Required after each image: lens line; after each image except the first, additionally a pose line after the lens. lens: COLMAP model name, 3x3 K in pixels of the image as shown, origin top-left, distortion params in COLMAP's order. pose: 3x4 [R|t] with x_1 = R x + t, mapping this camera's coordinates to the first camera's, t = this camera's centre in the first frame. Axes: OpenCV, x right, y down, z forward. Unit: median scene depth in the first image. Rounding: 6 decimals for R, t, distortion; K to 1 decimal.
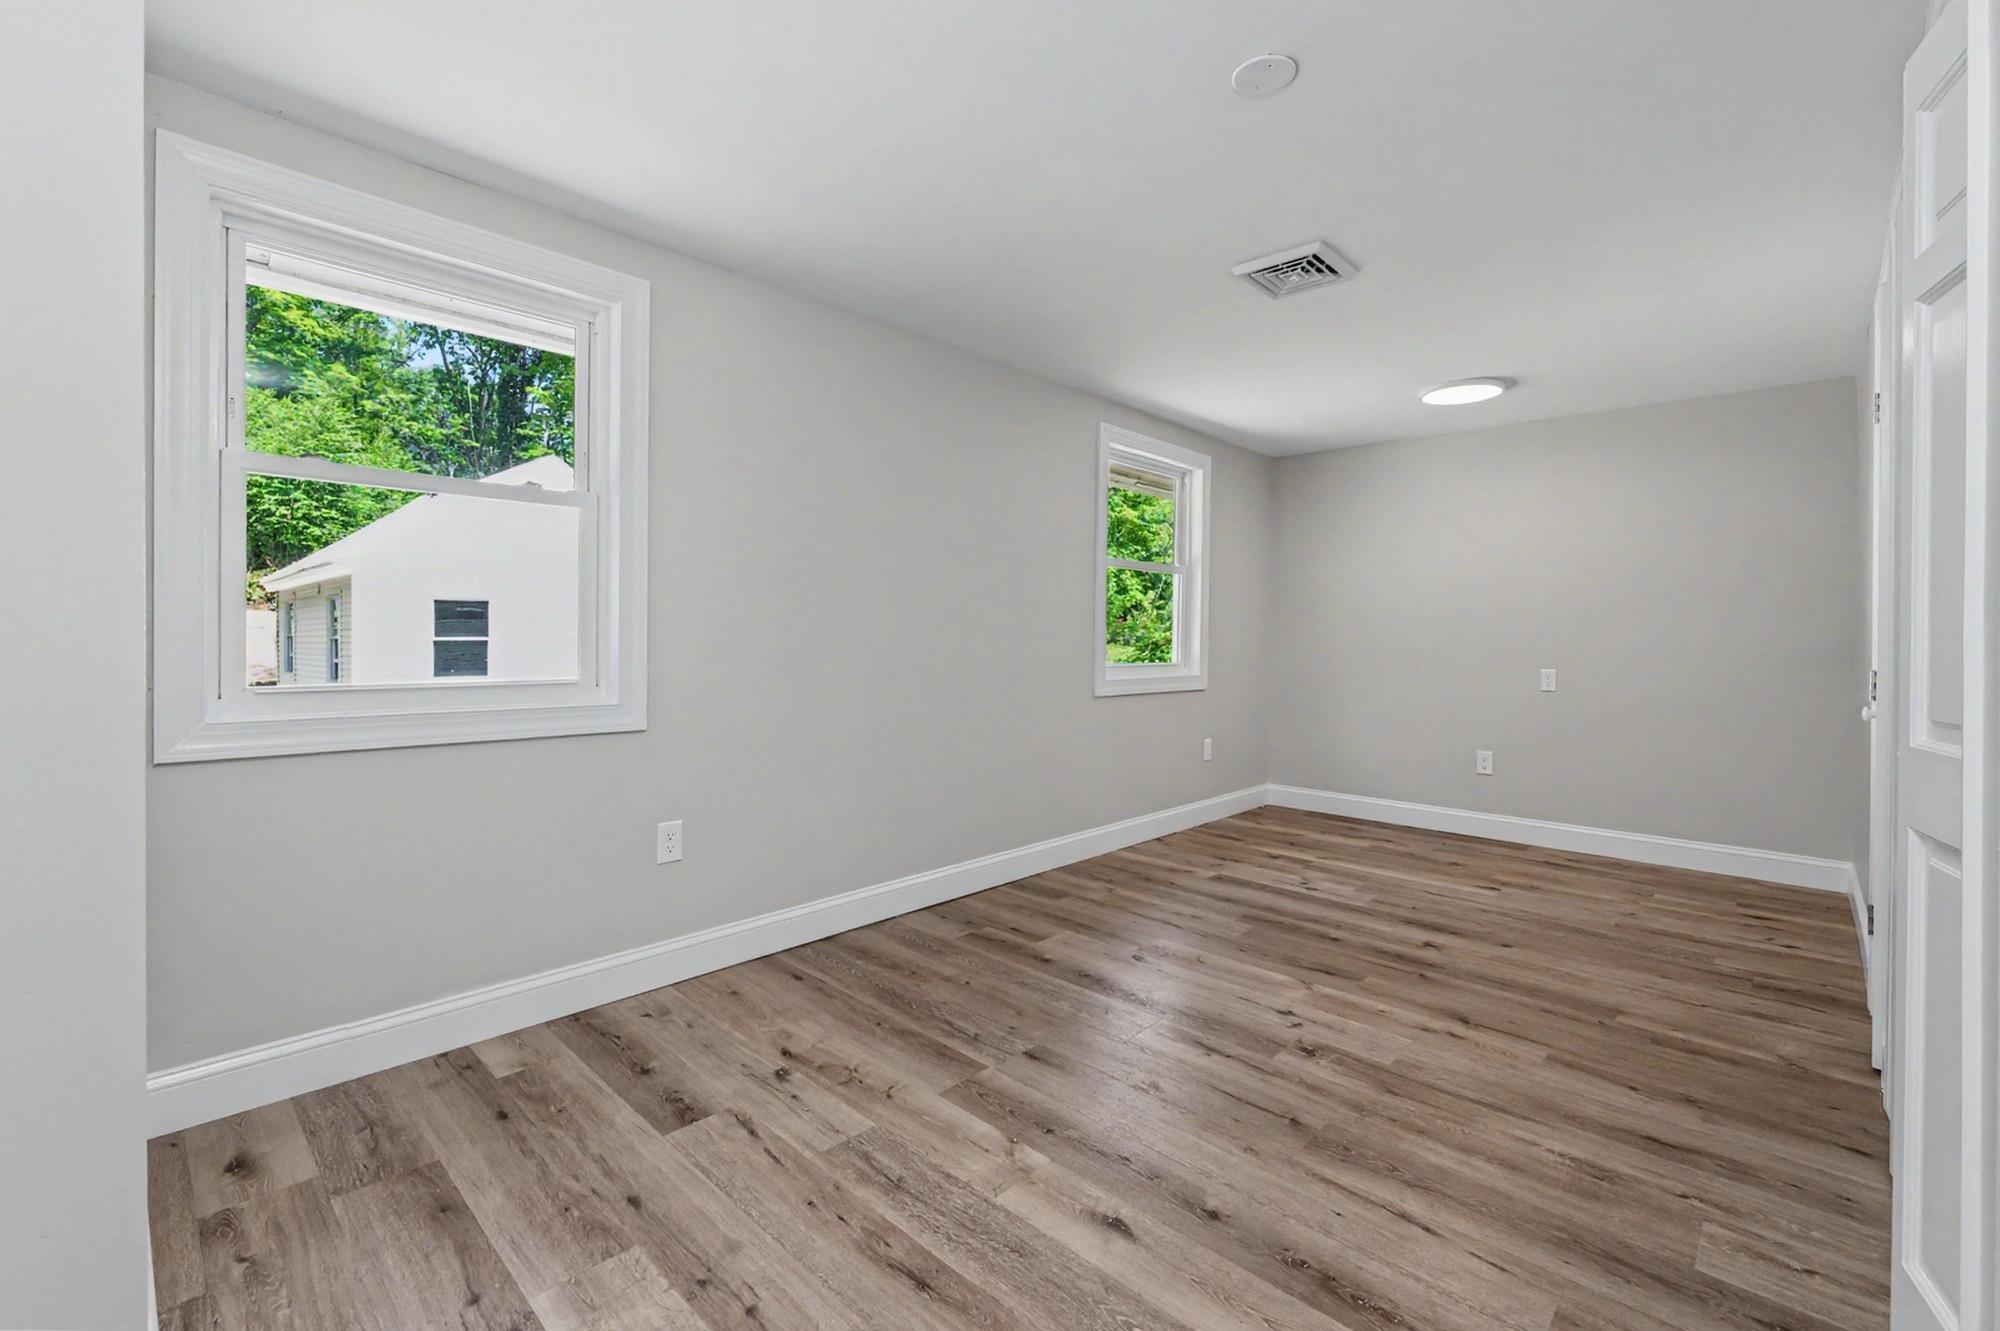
lens RADIAL K [[842.9, 0, 1020.7], [0, 842.9, 632.2], [0, 0, 1]] dist [-0.002327, -0.000410]
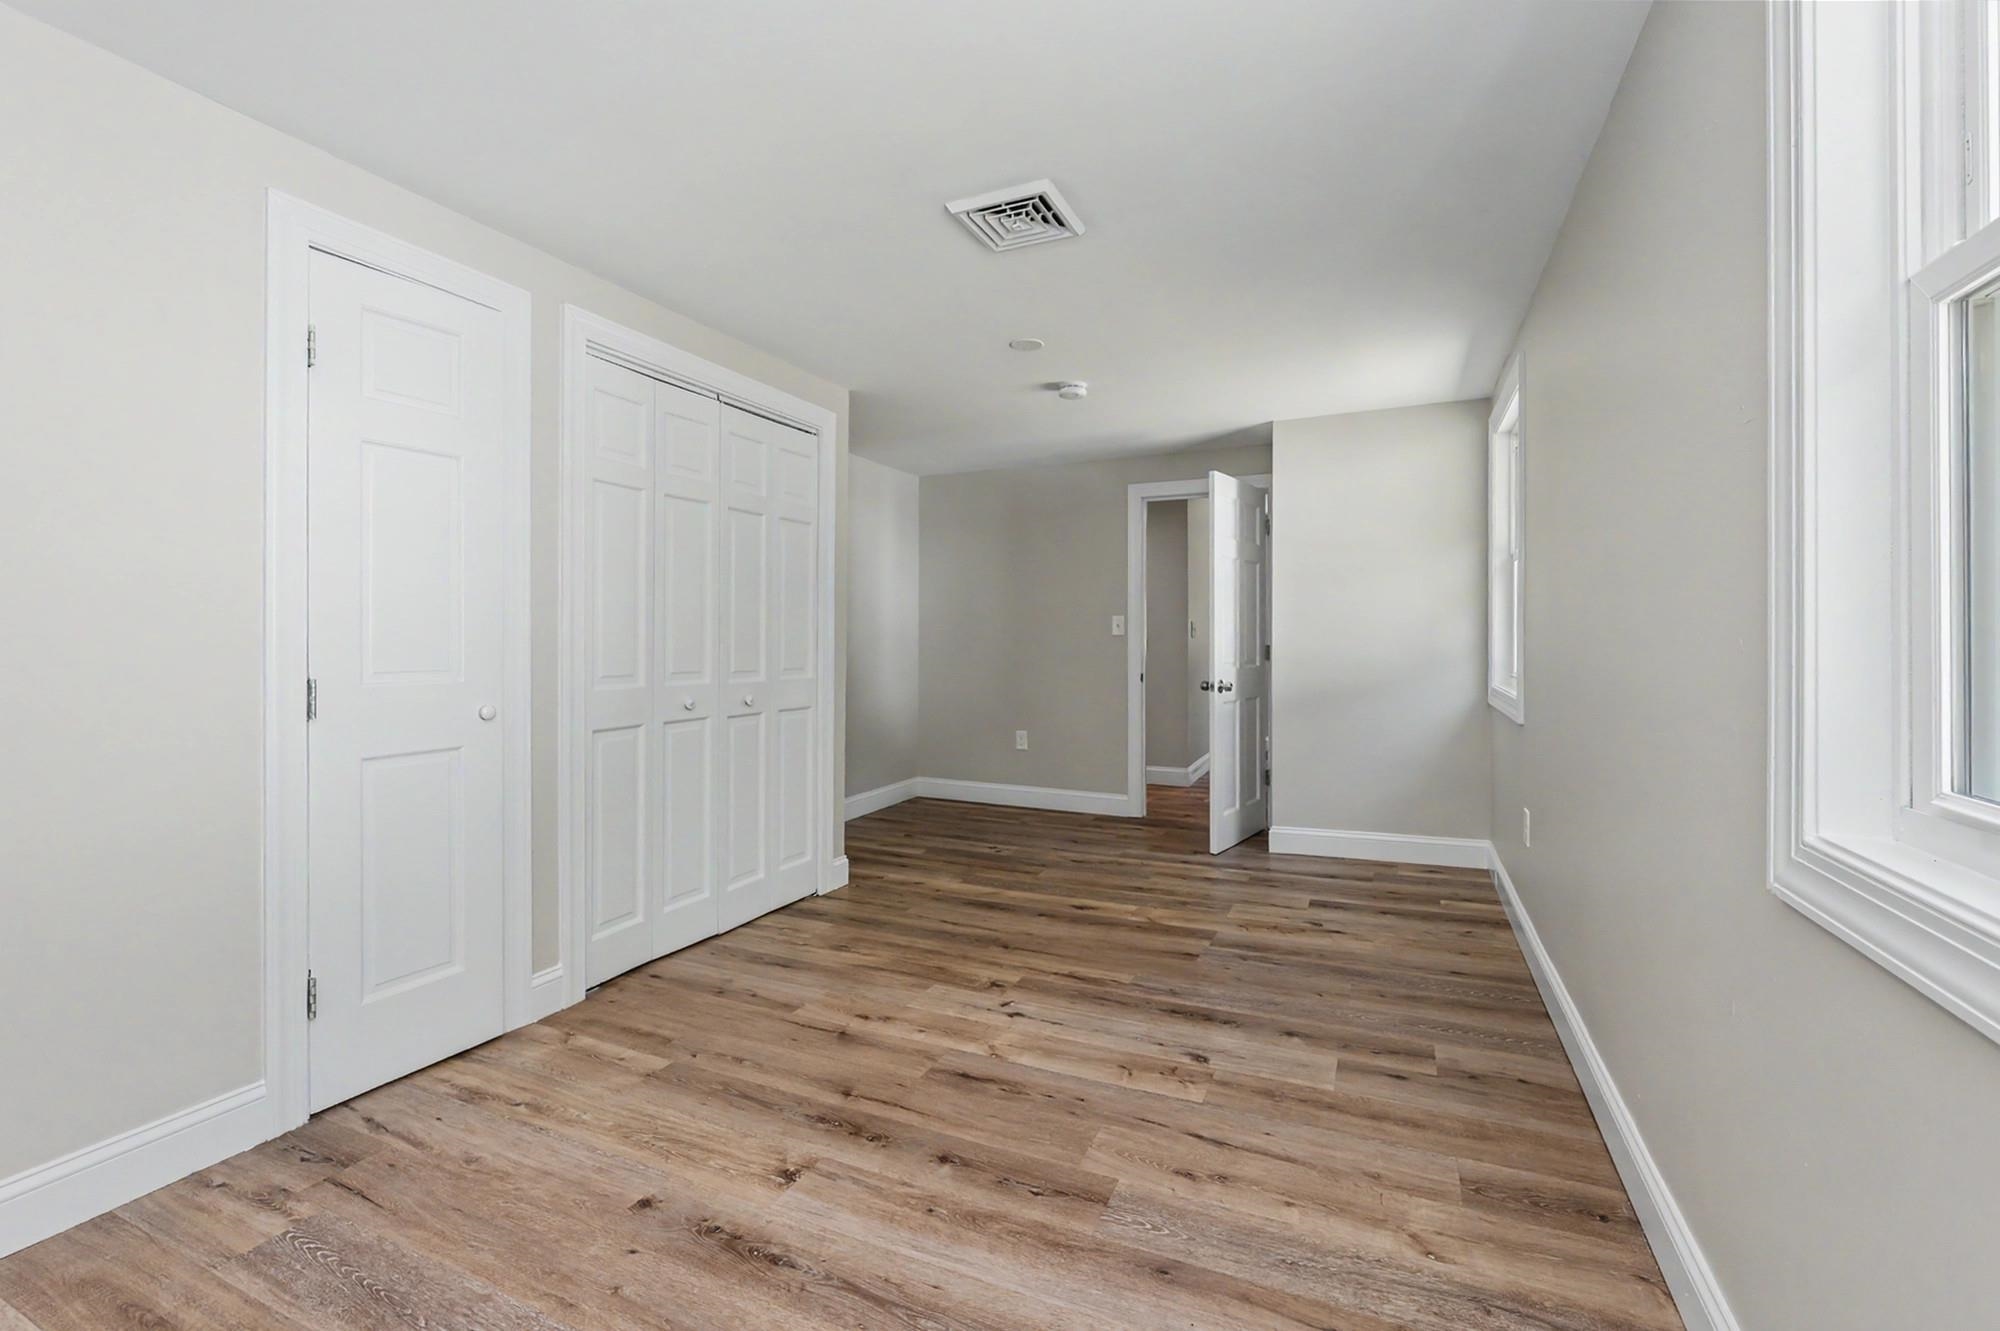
lens RADIAL K [[816.1, 0, 1000.0], [0, 816.1, 665.5], [0, 0, 1]] dist [0.000035, 0.000138]
pose [[-0.951050, 0.001467, -0.309033, 0.669144], [-0.007226, 0.999610, 0.026983, 0.005336], [0.308952, 0.027895, -0.950668, 2.018527]]
